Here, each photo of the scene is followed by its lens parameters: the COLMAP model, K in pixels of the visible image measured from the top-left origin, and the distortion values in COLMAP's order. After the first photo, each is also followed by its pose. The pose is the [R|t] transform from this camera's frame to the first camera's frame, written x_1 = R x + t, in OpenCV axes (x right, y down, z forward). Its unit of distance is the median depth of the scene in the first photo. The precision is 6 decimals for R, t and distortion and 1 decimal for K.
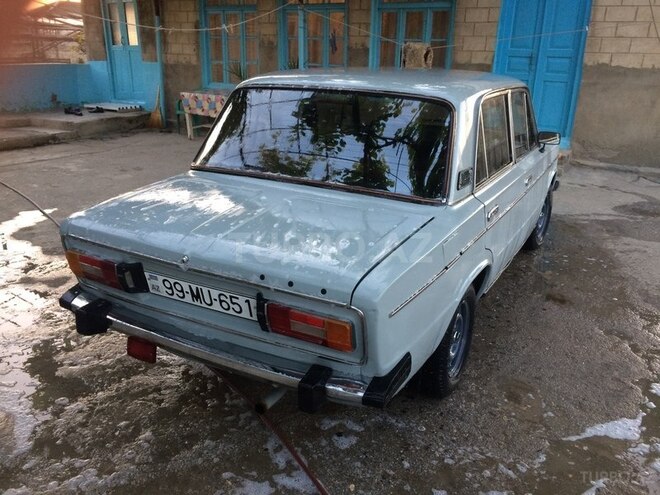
lens RADIAL K [[566.7, 0, 345.2], [0, 566.7, 249.1], [0, 0, 1]] dist [0.084518, -0.088454]
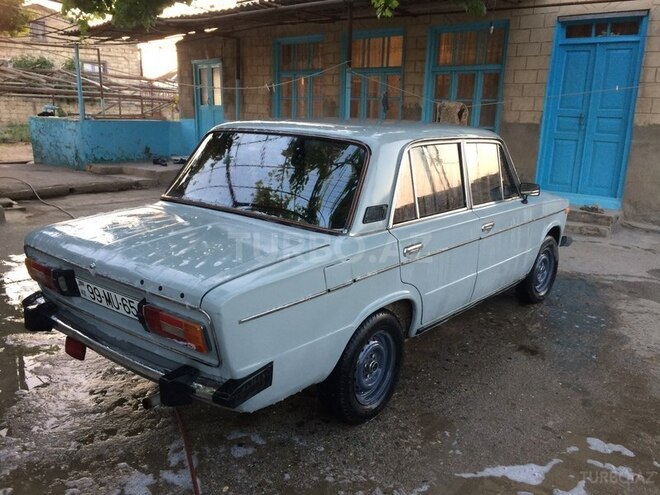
lens RADIAL K [[566.7, 0, 335.0], [0, 566.7, 247.2], [0, 0, 1]] dist [0.084518, -0.088454]
pose [[0.983821, 0.051030, -0.171733, 0.217498], [-0.068480, 0.992899, -0.097274, 0.032612], [0.165549, 0.107461, 0.980329, -0.040269]]
